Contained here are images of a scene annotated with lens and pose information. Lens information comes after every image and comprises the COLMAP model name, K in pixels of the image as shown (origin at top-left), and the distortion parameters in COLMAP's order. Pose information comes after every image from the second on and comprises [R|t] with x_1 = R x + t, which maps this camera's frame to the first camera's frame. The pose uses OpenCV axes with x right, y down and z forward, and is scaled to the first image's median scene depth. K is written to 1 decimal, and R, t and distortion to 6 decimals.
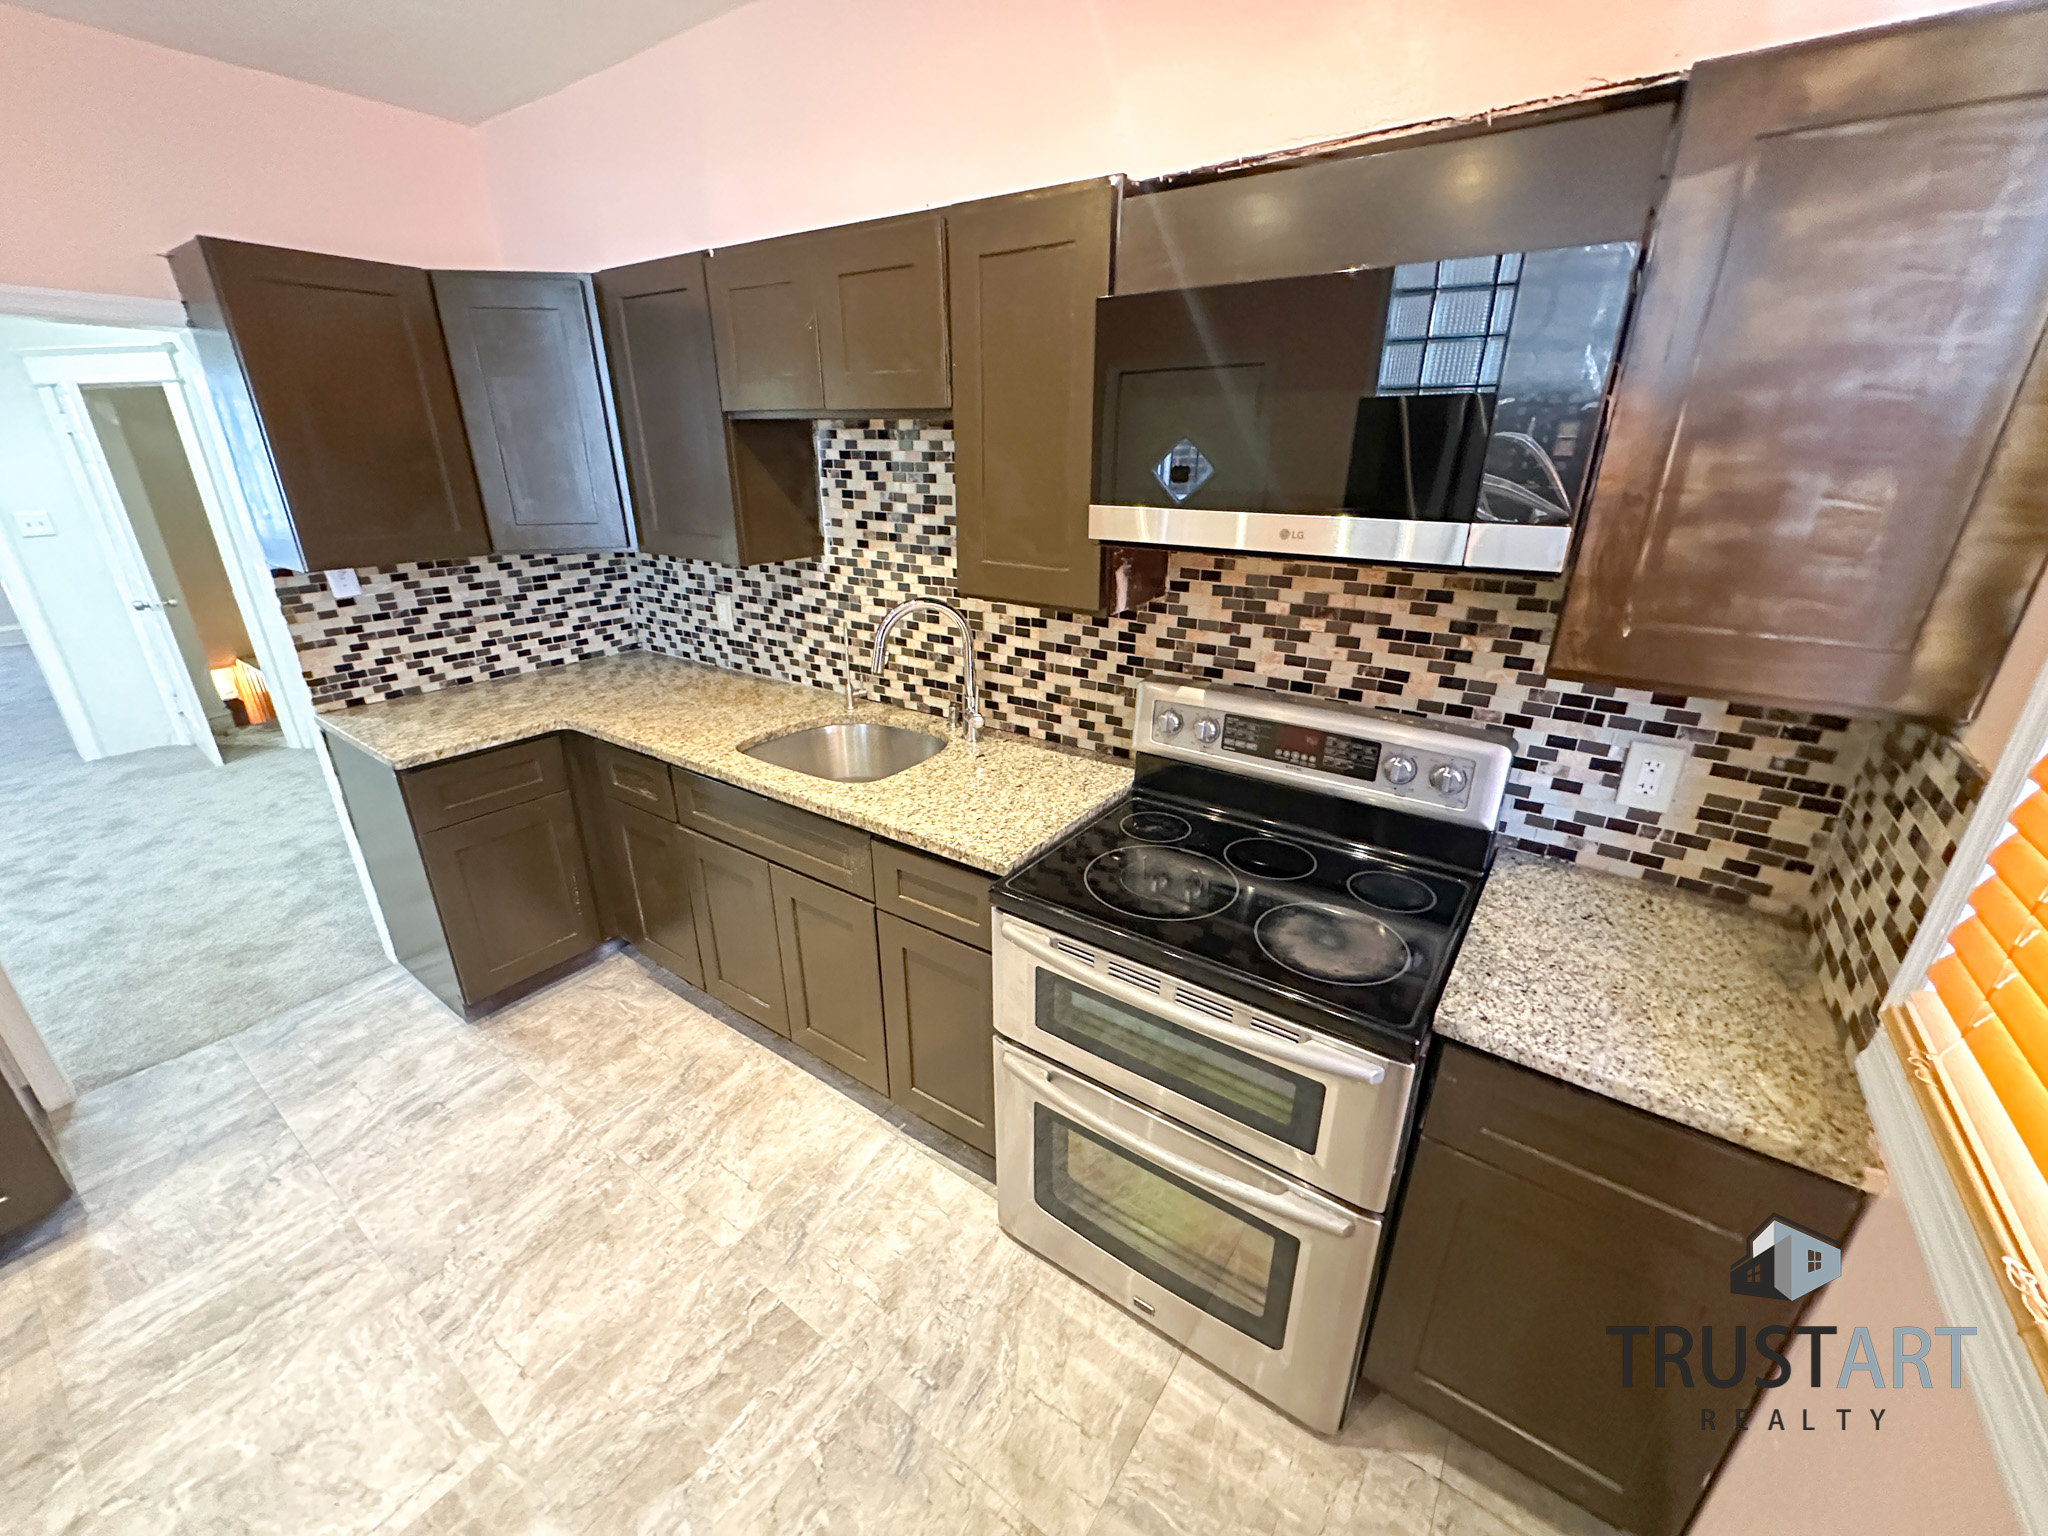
lens RADIAL K [[822.5, 0, 1025.2], [0, 822.5, 775.9], [0, 0, 1]] dist [-0.001605, 0.000506]
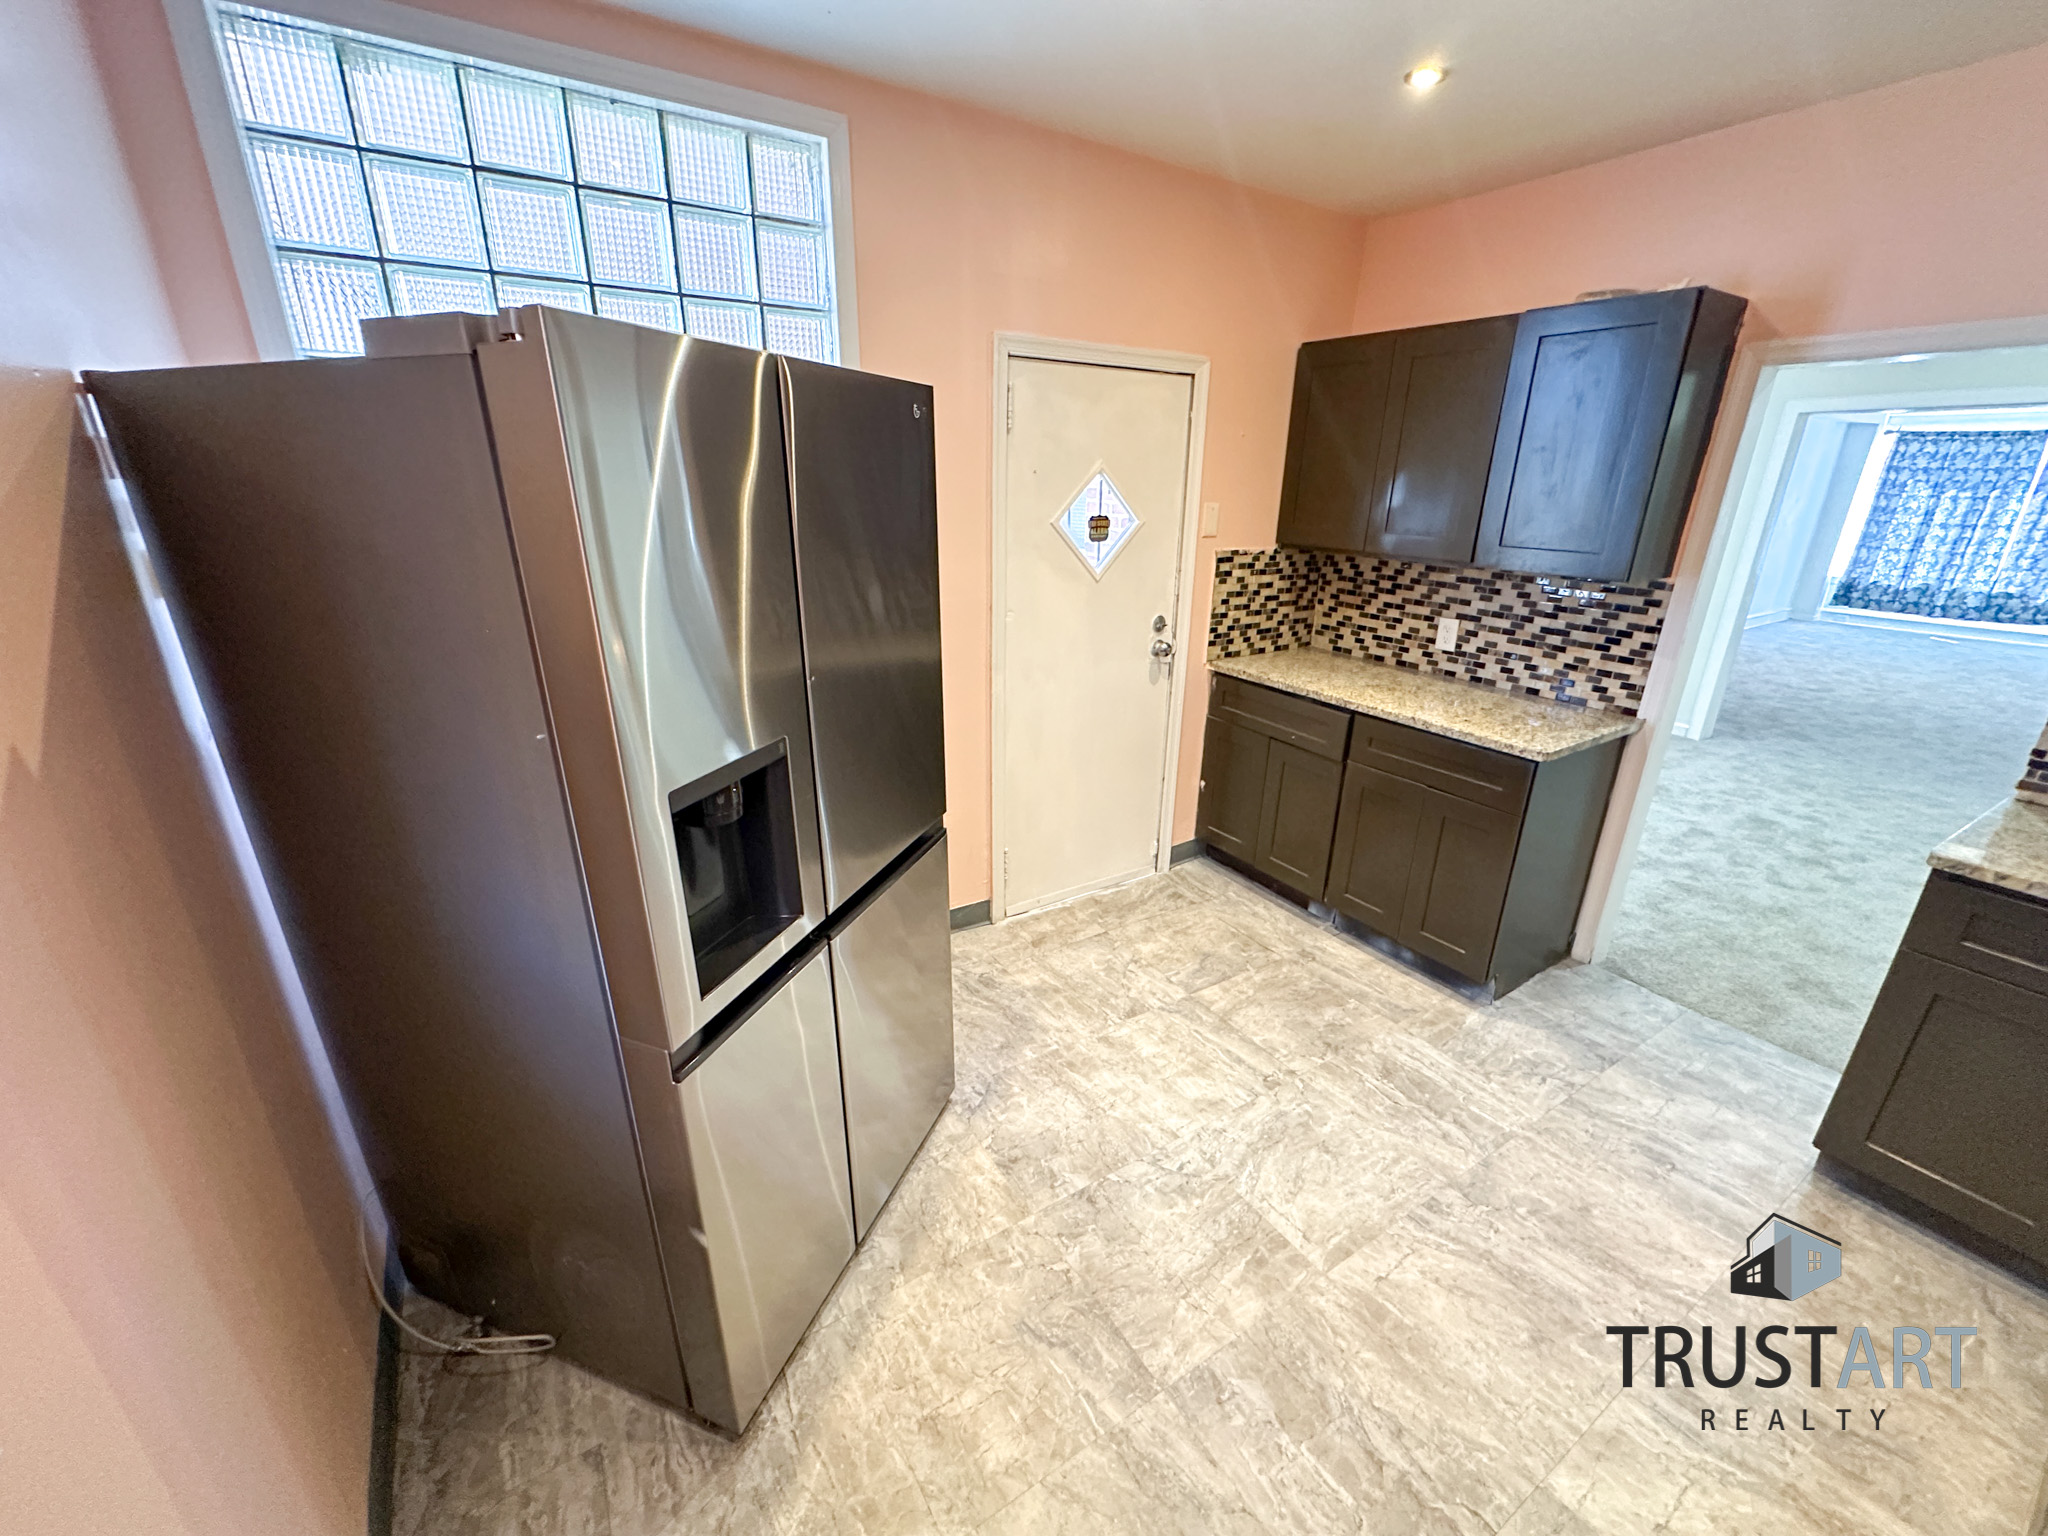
lens RADIAL K [[822.5, 0, 1027.6], [0, 822.5, 764.4], [0, 0, 1]] dist [-0.001605, 0.000506]
pose [[-0.377079, 0.305714, -0.874271, 0.290087], [-0.358765, 0.822044, 0.442189, -0.153477], [0.853873, 0.480399, -0.200296, 0.393017]]
